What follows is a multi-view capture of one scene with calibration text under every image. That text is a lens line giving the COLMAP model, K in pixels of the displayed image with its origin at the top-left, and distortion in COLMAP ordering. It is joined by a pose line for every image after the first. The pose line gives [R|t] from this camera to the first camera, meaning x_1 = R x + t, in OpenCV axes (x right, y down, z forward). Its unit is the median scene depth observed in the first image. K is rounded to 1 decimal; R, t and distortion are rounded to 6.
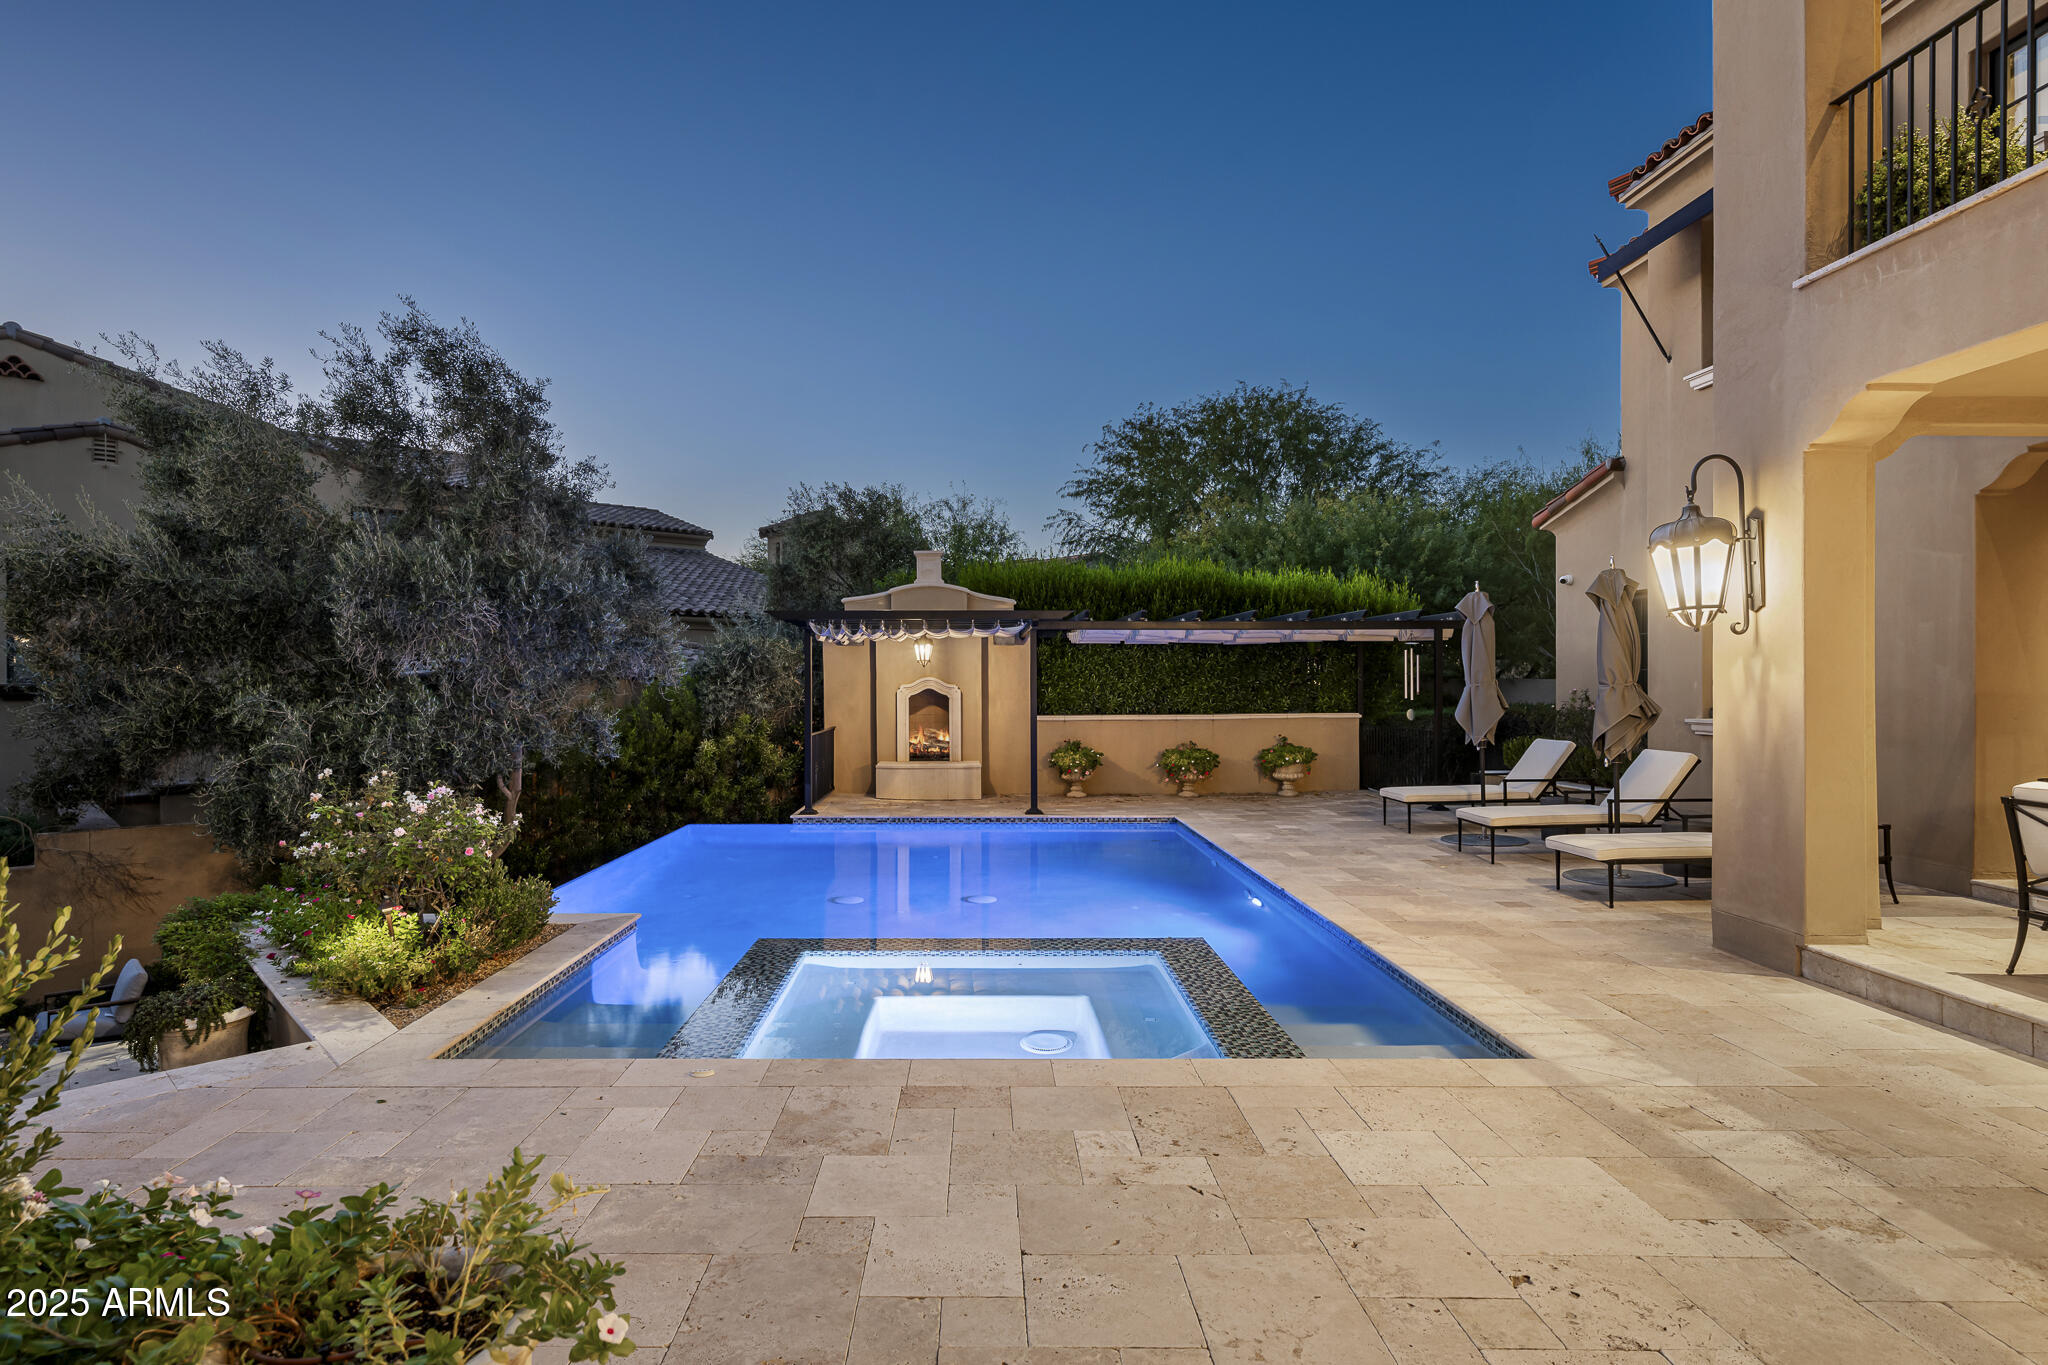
lens RADIAL K [[1059.2, 0, 1014.0], [0, 1059.2, 683.8], [0, 0, 1]] dist [-0.002907, 0.000444]
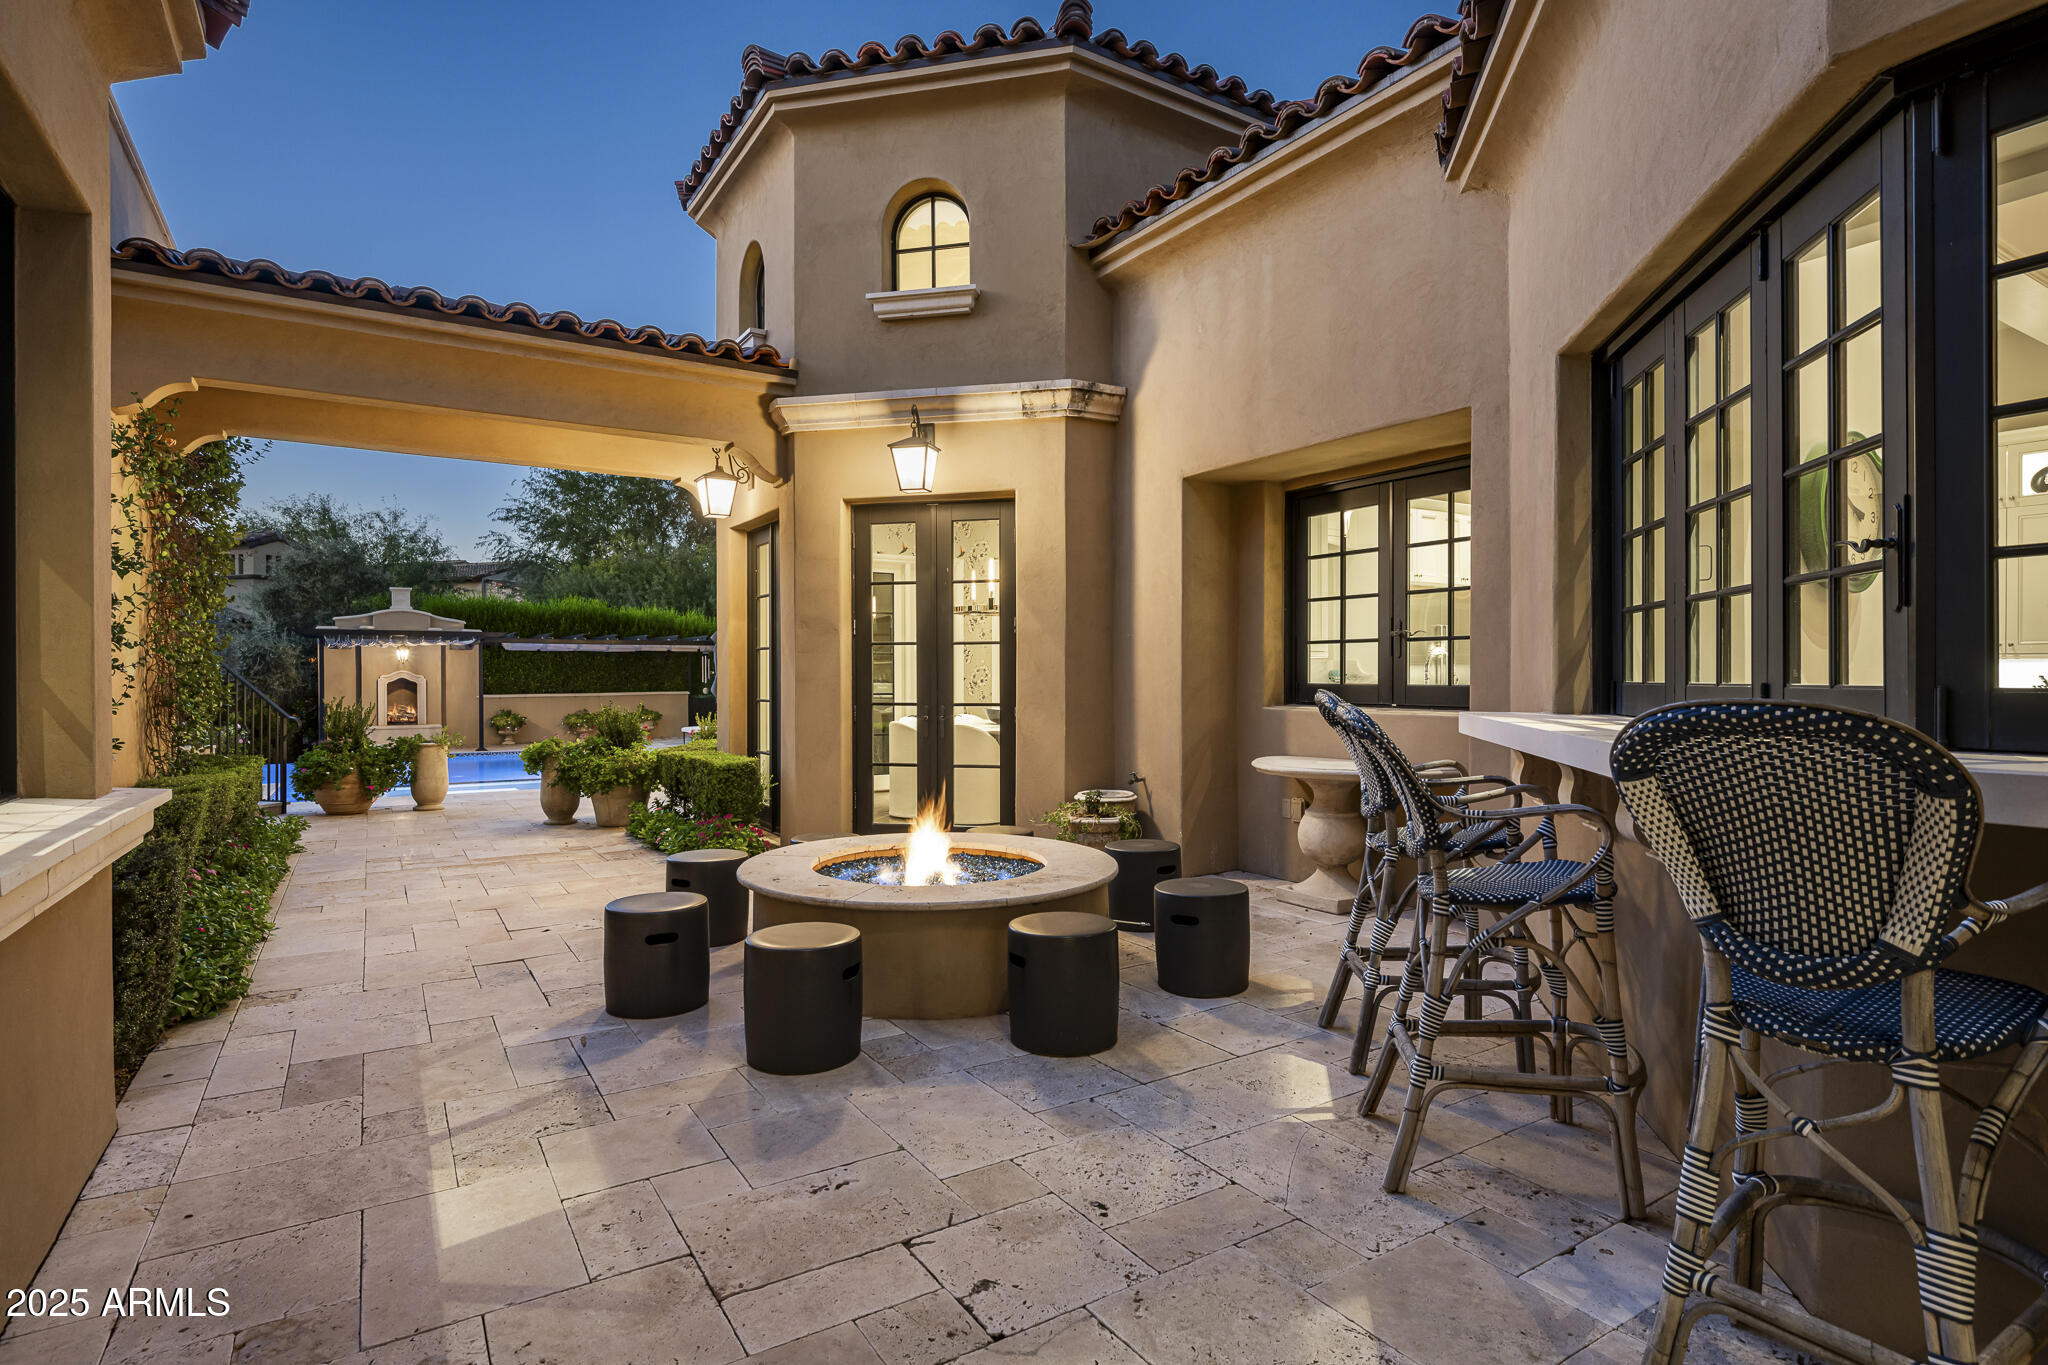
lens RADIAL K [[1059.2, 0, 1021.1], [0, 1059.2, 670.8], [0, 0, 1]] dist [-0.002907, 0.000444]
pose [[0.870756, -0.000896, 0.491715, -0.053885], [0.003080, 0.999989, -0.003632, 0.002286], [-0.491706, 0.004677, 0.870749, -0.784762]]
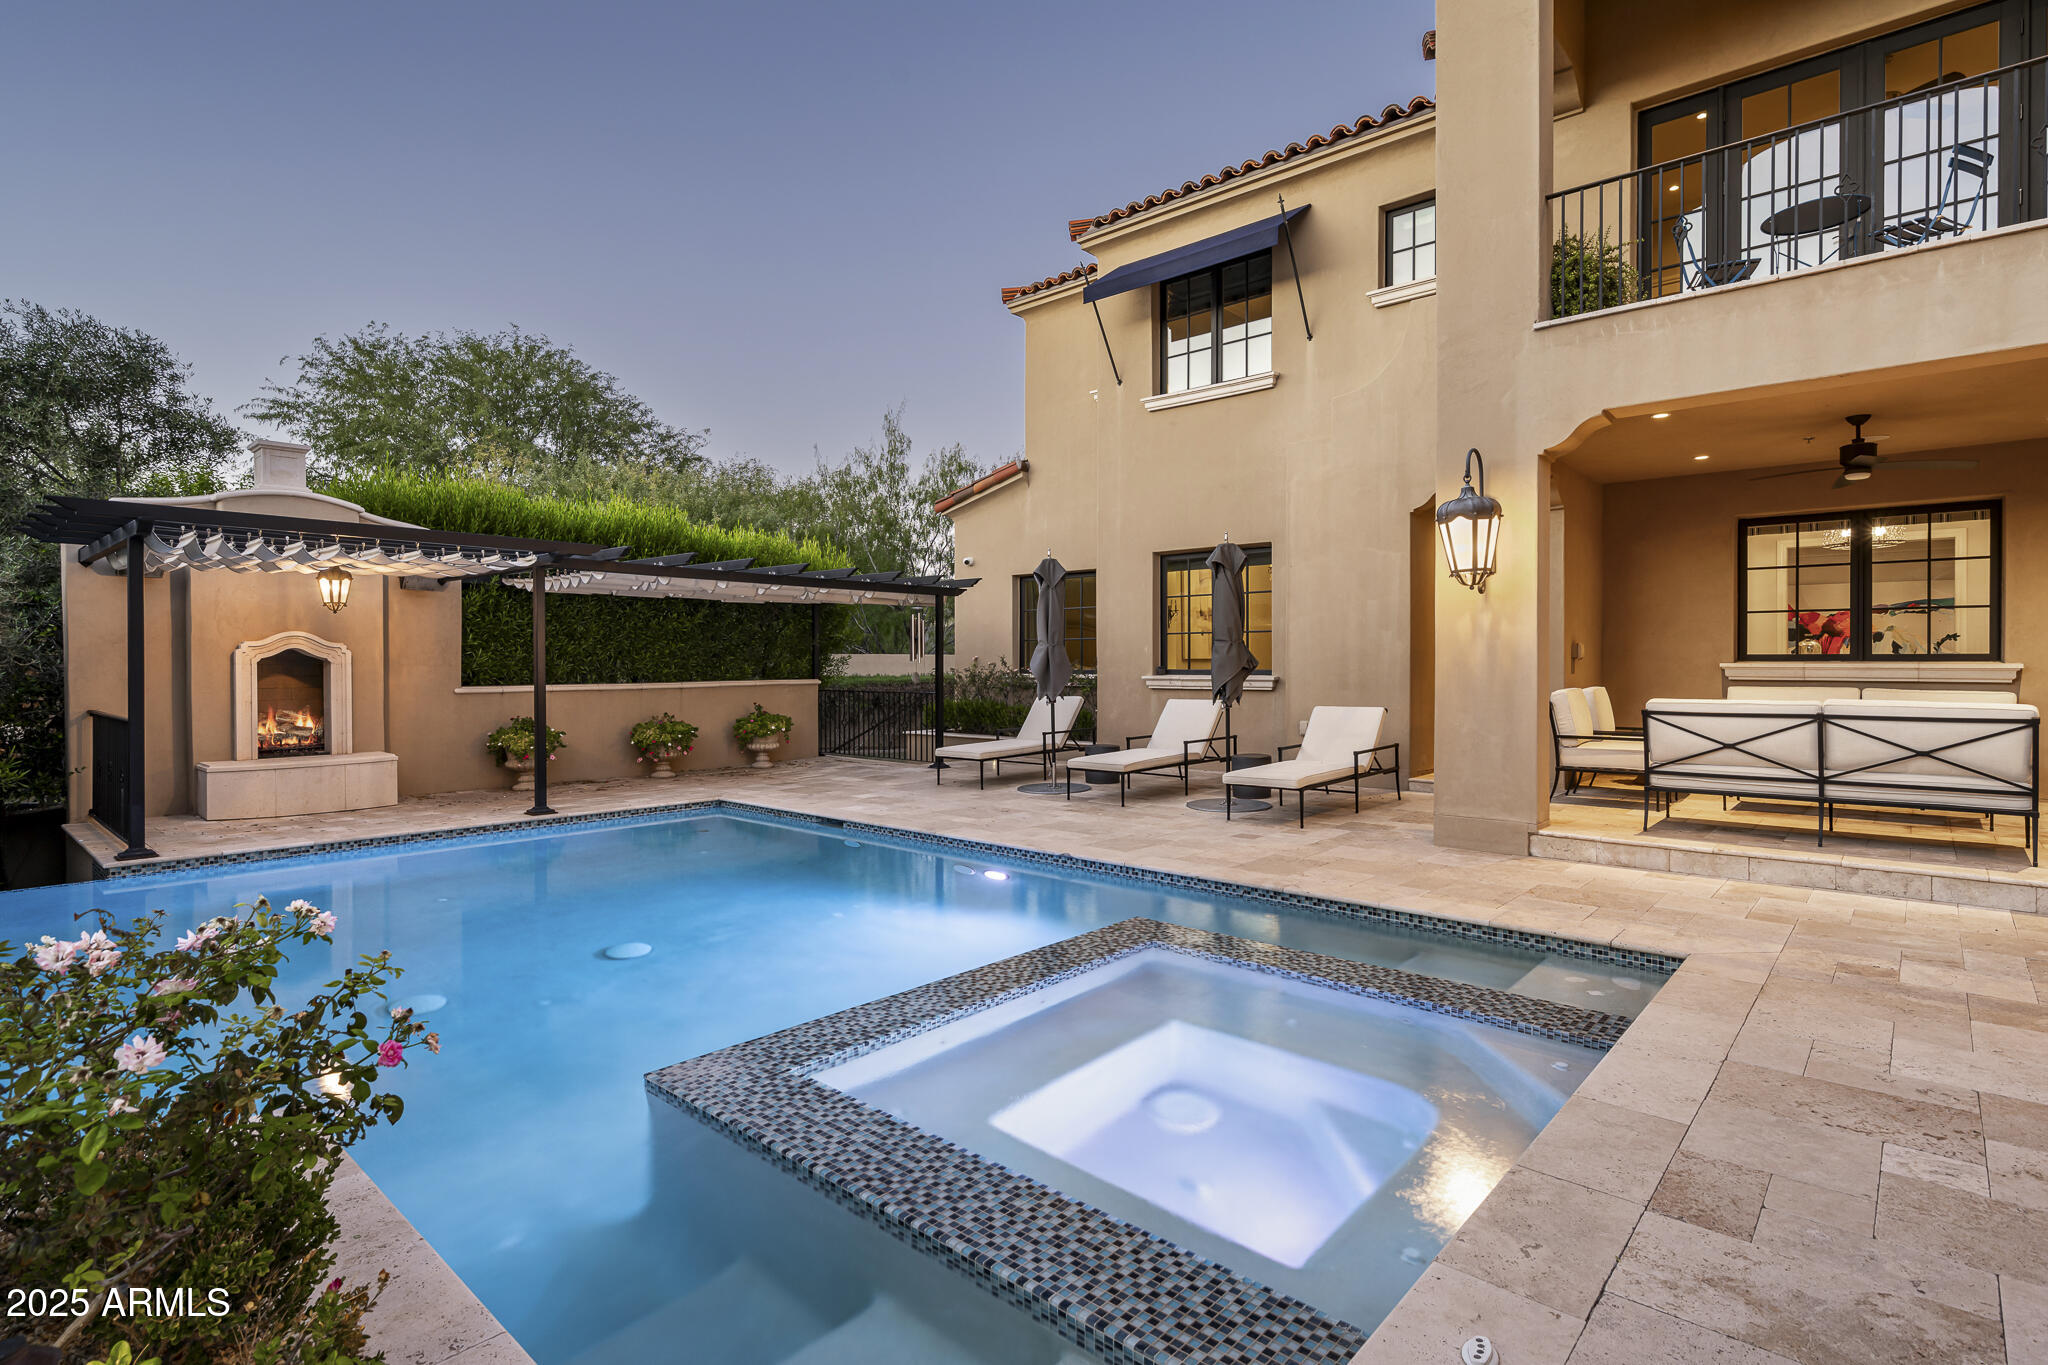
lens RADIAL K [[973.7, 0, 1022.7], [0, 973.7, 665.0], [0, 0, 1]] dist [0.001130, 0.001105]
pose [[0.684050, 0.000383, 0.729435, -0.216577], [0.000521, 0.999999, -0.001014, 0.015825], [-0.729435, 0.001074, 0.684050, 0.241972]]
